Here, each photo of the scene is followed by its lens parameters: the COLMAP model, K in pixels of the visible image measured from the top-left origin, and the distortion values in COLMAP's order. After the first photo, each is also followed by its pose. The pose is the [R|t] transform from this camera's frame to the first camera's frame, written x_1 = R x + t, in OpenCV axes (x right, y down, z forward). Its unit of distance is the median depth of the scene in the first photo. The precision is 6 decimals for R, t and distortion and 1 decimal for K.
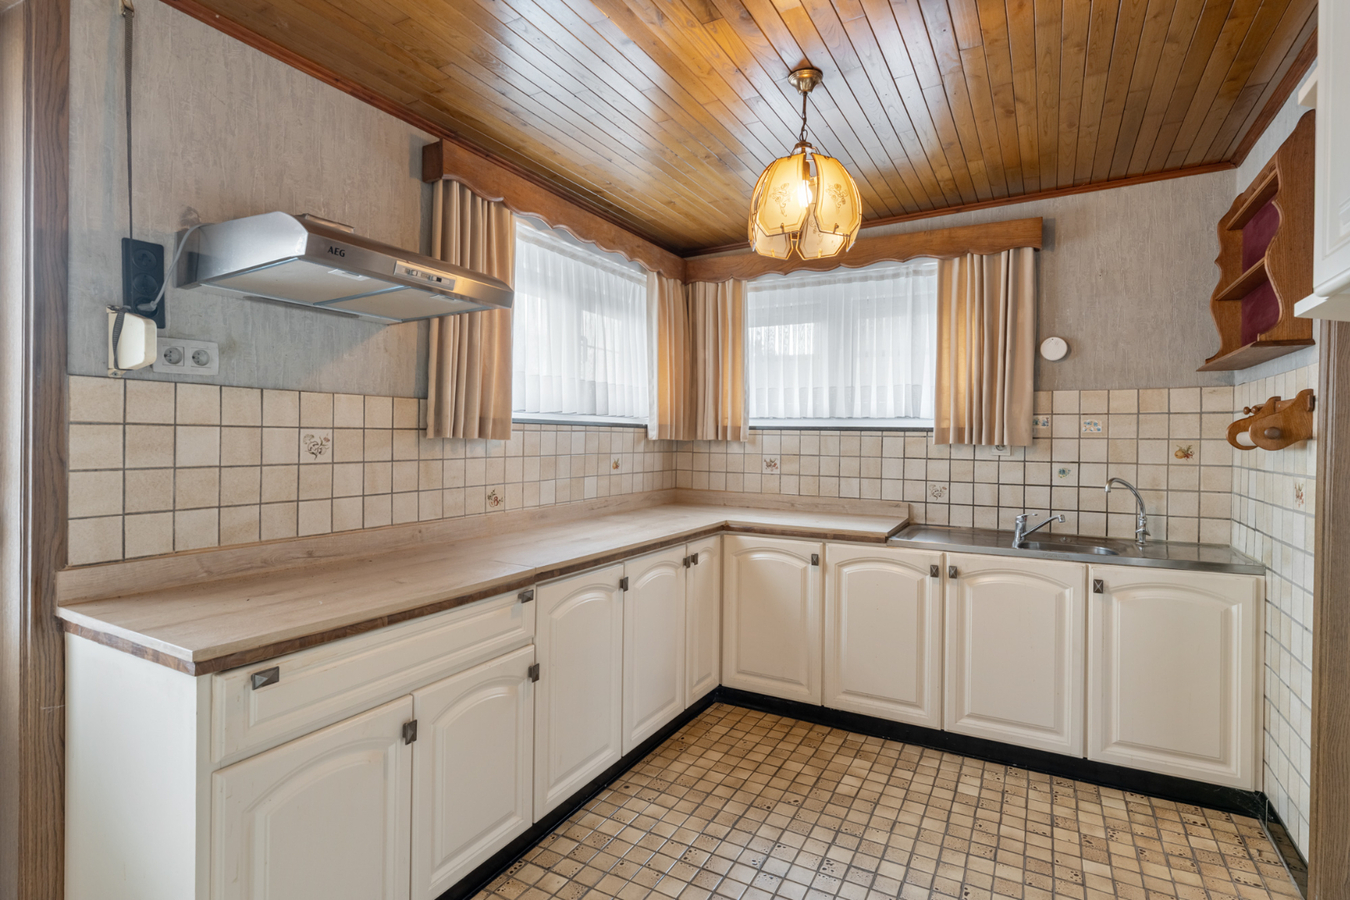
lens RADIAL K [[674.3, 0, 661.5], [0, 674.3, 448.3], [0, 0, 1]] dist [0.000889, -0.000565]
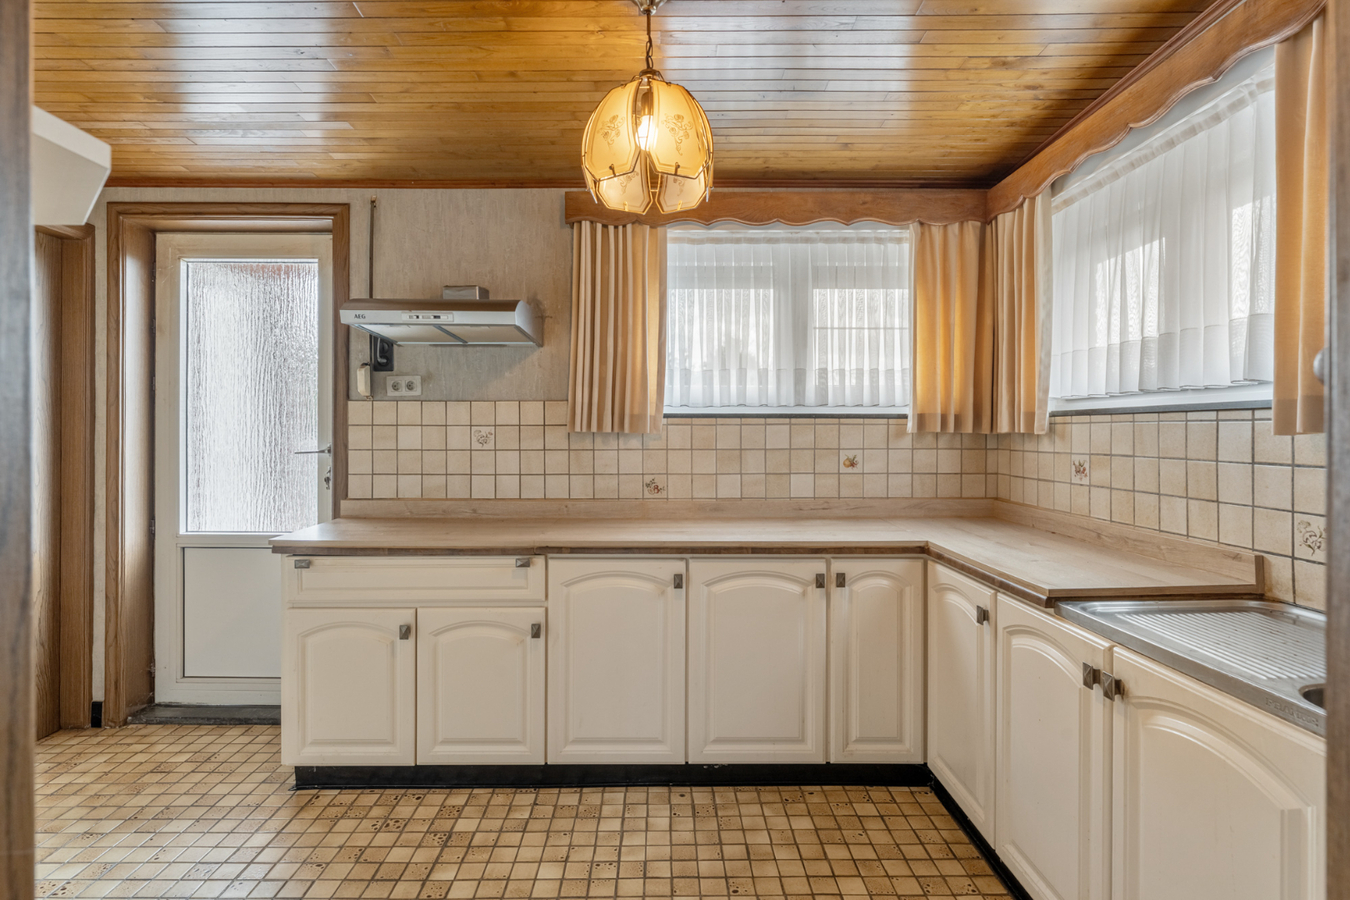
lens RADIAL K [[674.3, 0, 665.3], [0, 674.3, 438.5], [0, 0, 1]] dist [0.000889, -0.000565]
pose [[0.493457, -0.004510, -0.869758, 0.767924], [-0.010056, 0.999890, -0.010890, 0.007797], [0.869712, 0.014120, 0.493358, 0.499611]]
